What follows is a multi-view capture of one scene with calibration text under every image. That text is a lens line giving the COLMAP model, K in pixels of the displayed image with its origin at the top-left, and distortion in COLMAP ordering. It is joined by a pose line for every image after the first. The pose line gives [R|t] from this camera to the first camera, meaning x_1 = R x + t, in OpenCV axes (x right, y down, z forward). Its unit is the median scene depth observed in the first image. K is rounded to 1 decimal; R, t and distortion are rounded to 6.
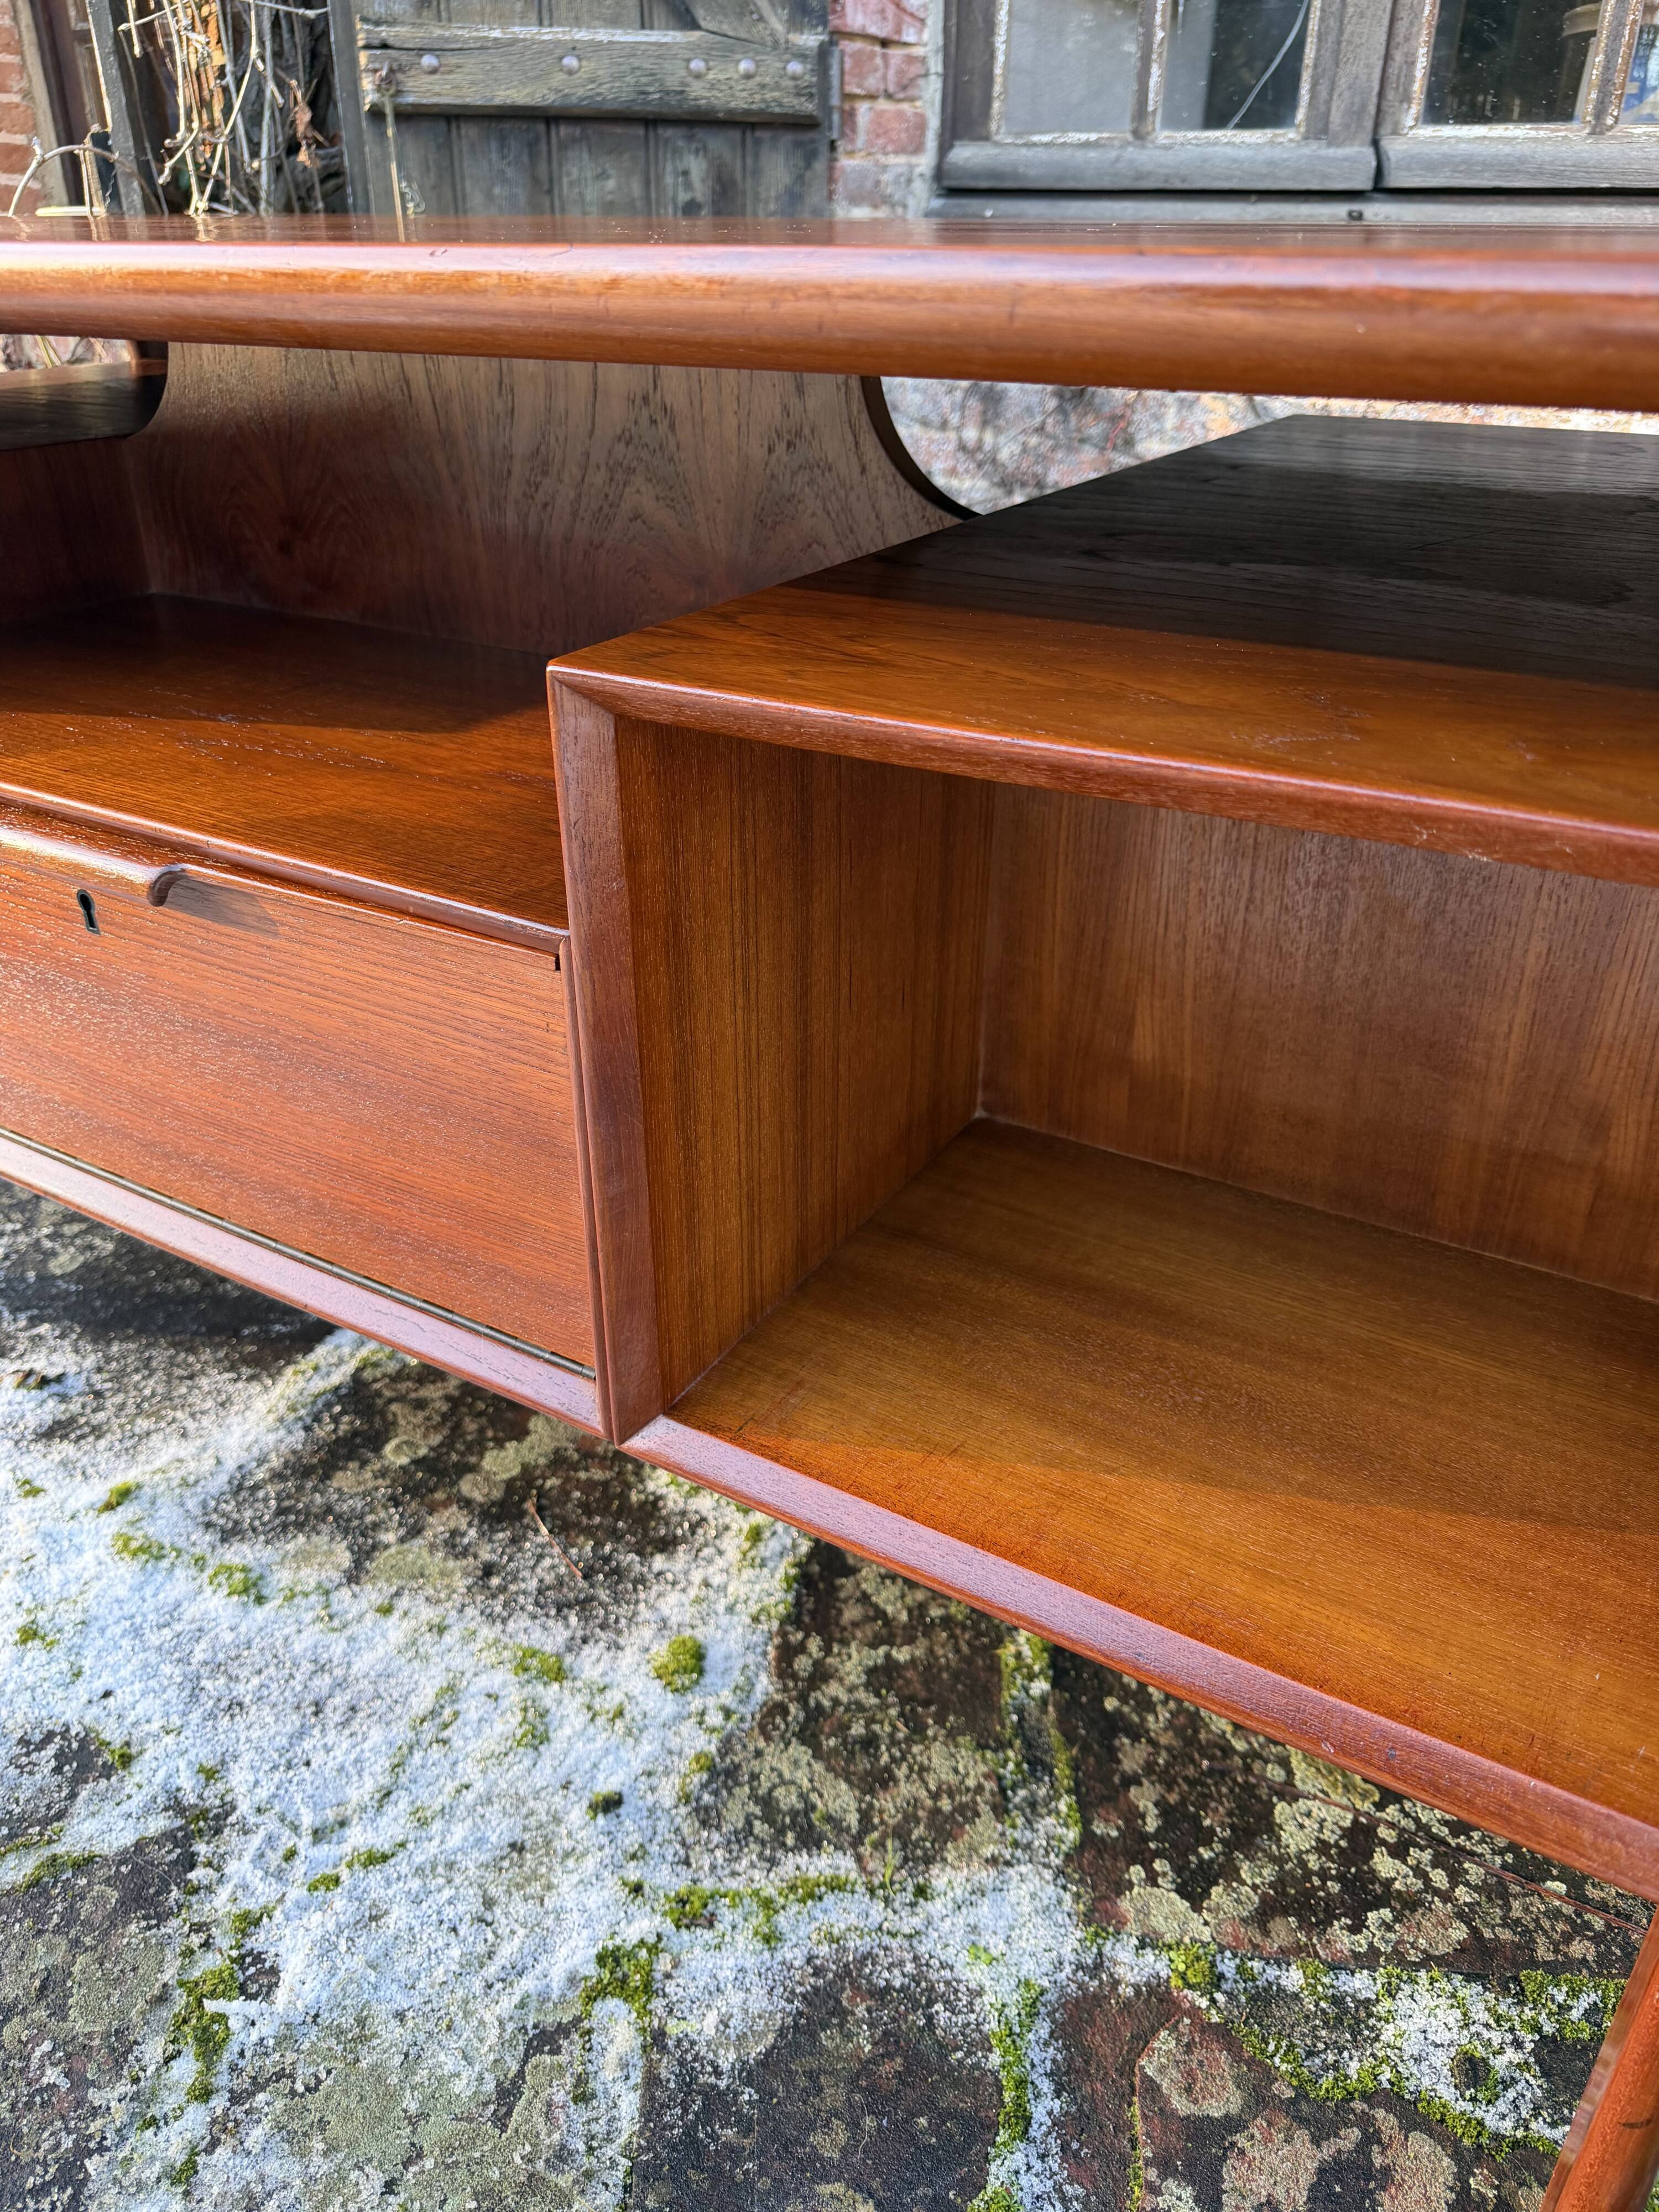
lens RADIAL K [[1607.4, 0, 835.7], [0, 1607.4, 1097.1], [0, 0, 1]] dist [-0.007319, -0.007183]
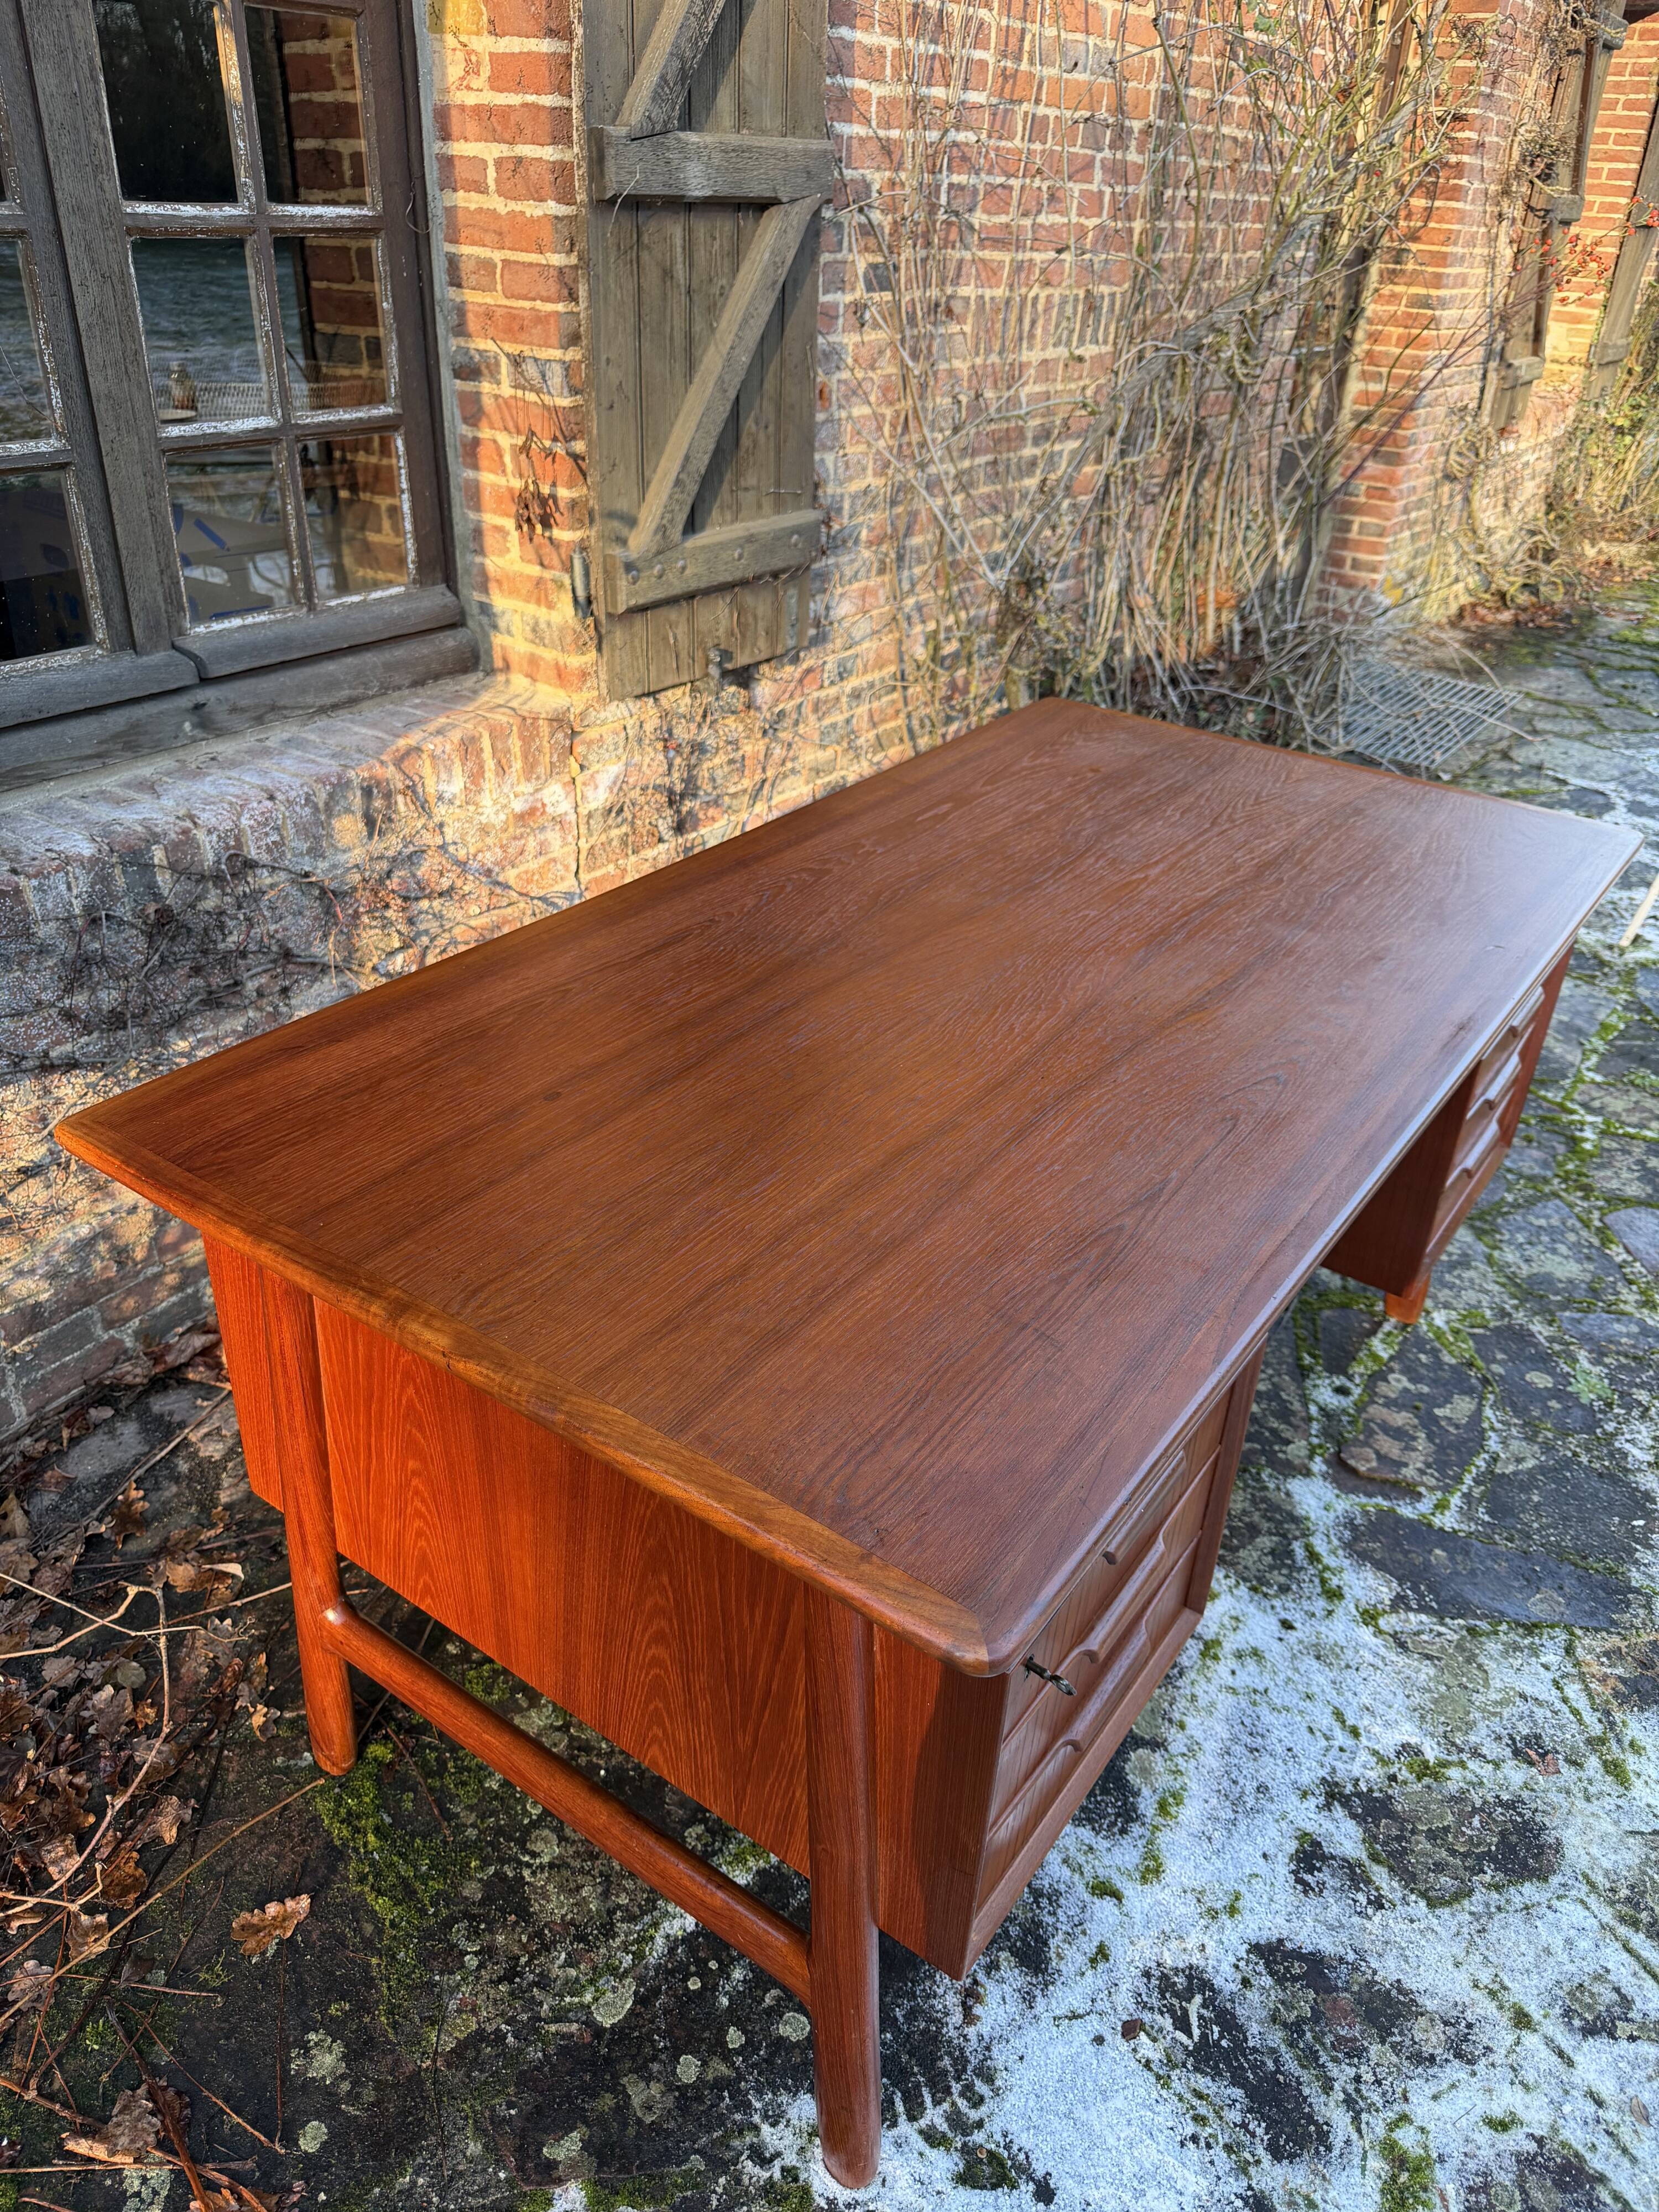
lens RADIAL K [[1588.8, 0, 836.5], [0, 1588.8, 1099.1], [0, 0, 1]] dist [0.004084, -0.010262]
pose [[0.078742, -0.506003, 0.858930, -1.664549], [0.442208, 0.789927, 0.424814, -1.273616], [-0.893449, 0.346375, 0.285959, 0.710014]]
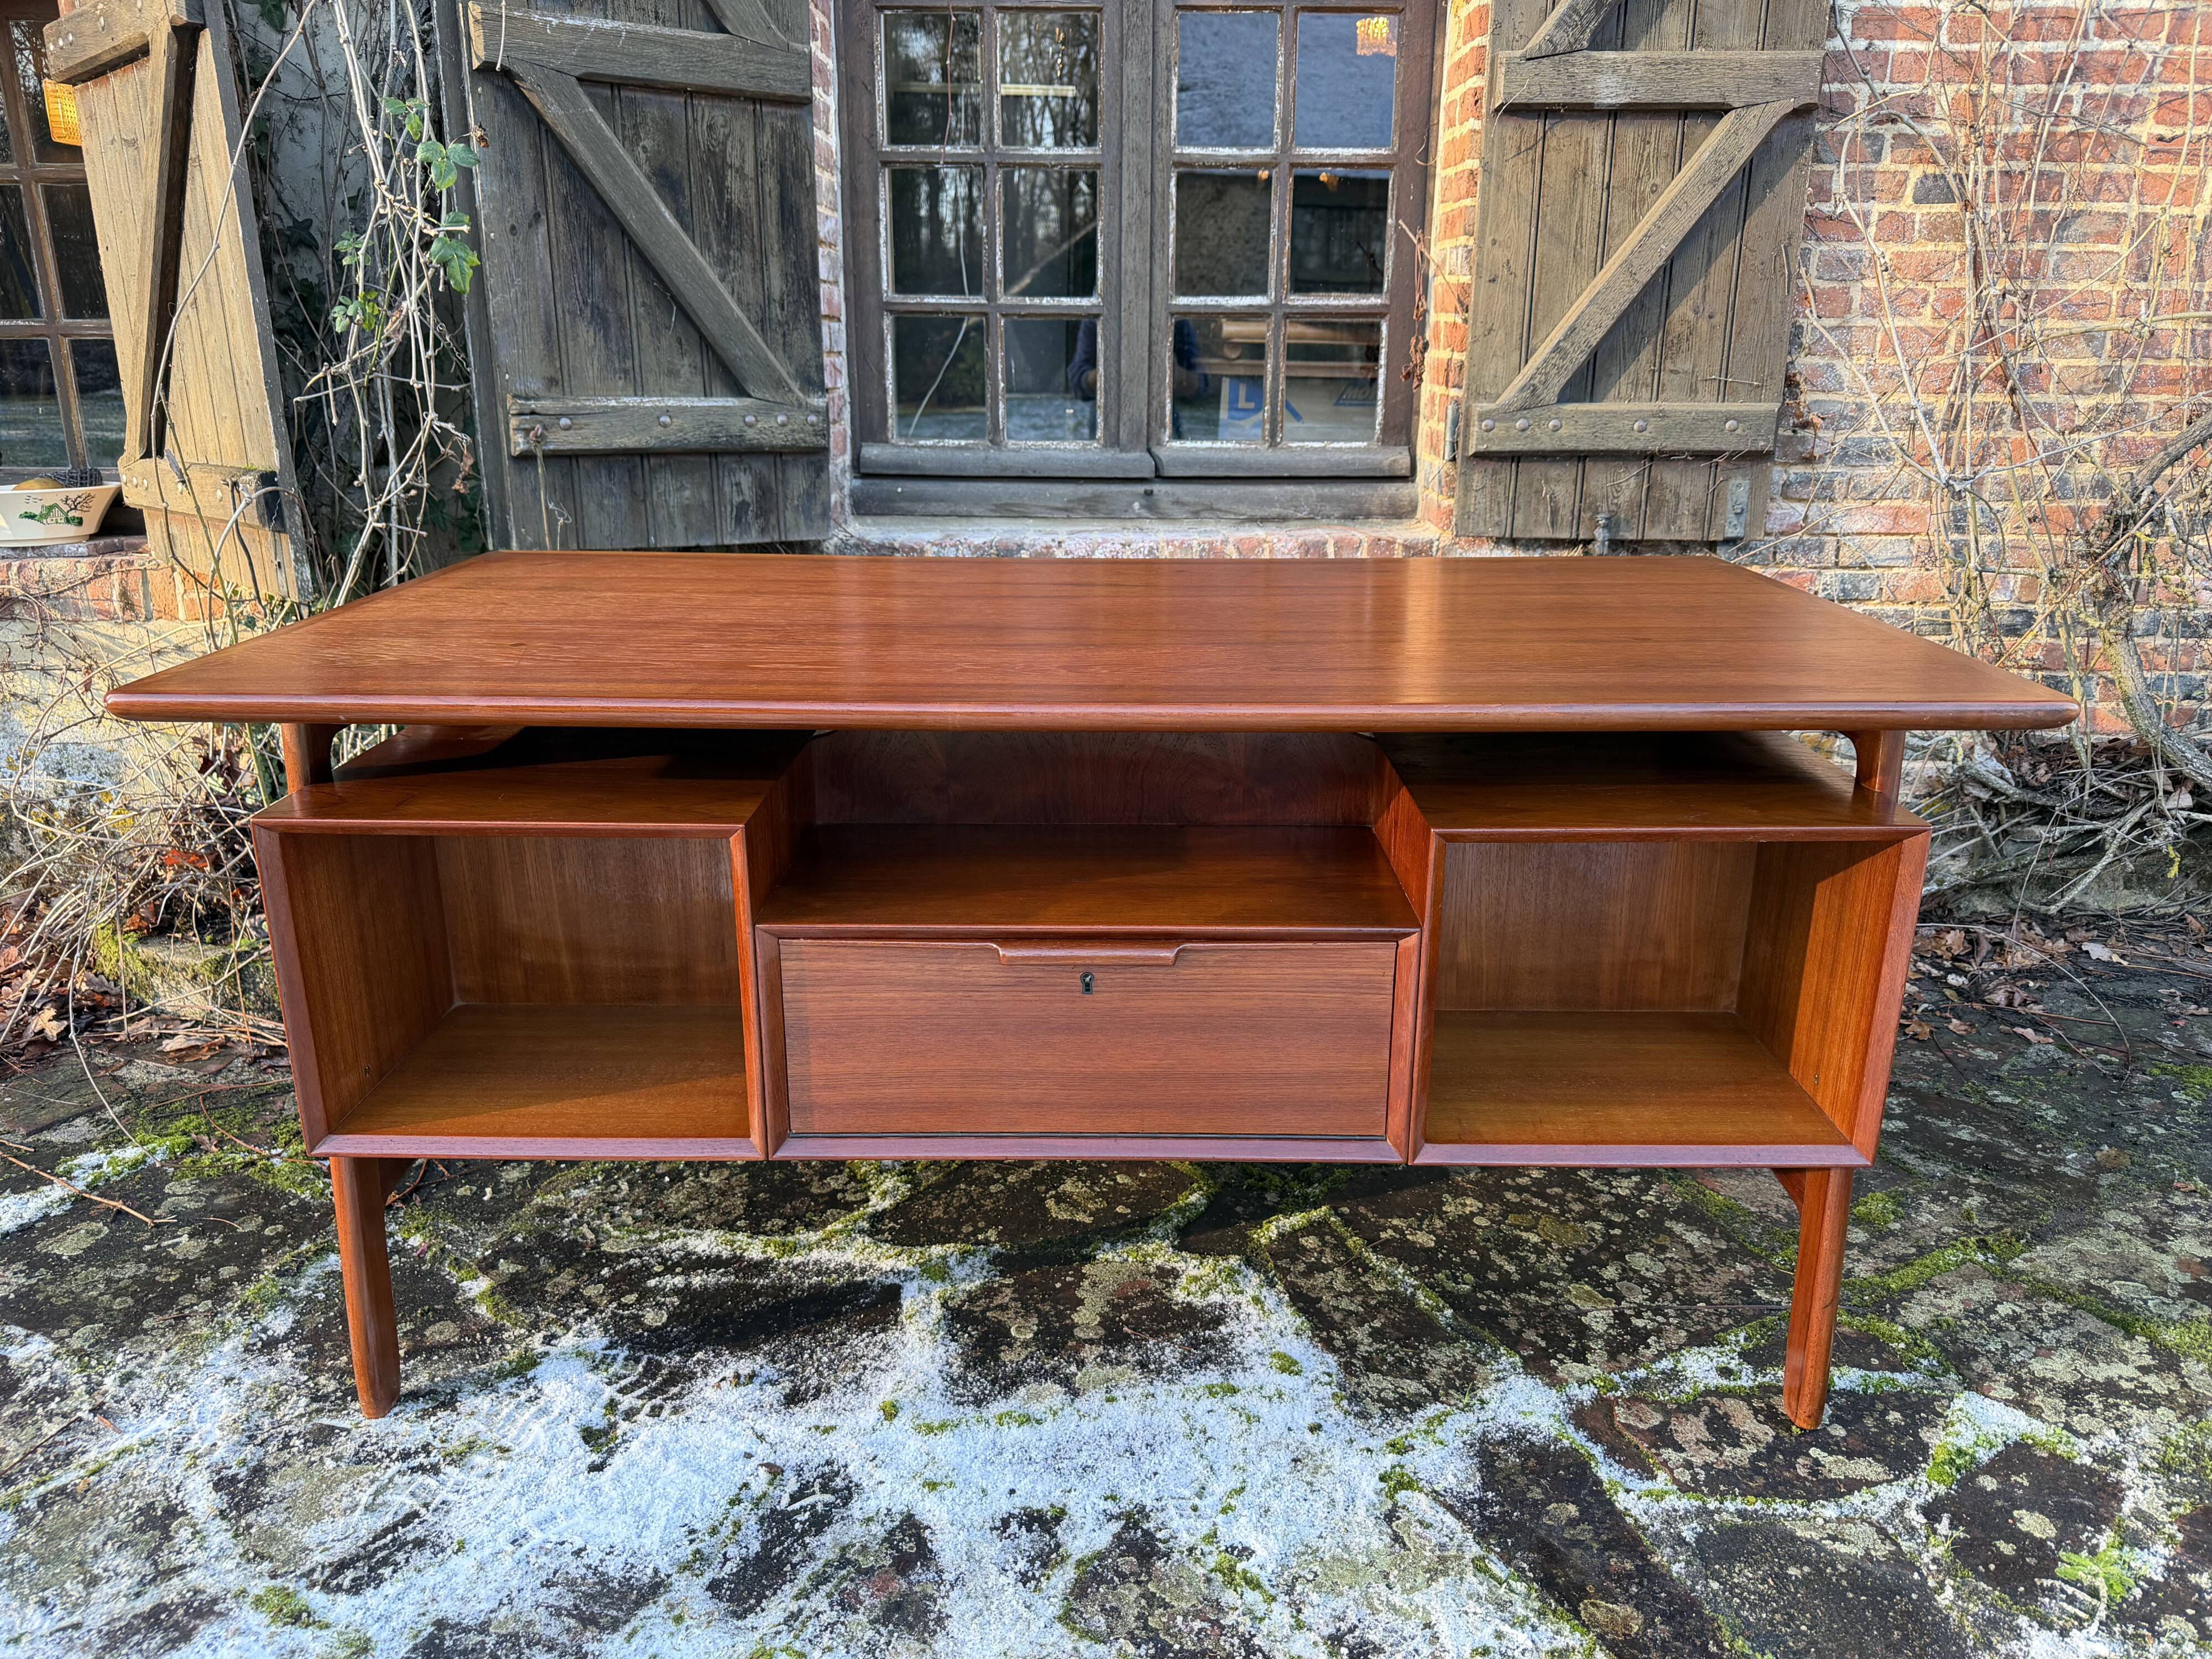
lens RADIAL K [[1588.8, 0, 1109.6], [0, 1588.8, 818.2], [0, 0, 1]] dist [0.004084, -0.010262]
pose [[0.861603, -0.150880, 0.484640, -1.133488], [0.245907, 0.959346, -0.138512, -0.029618], [-0.444039, 0.238519, 0.863677, -0.622329]]
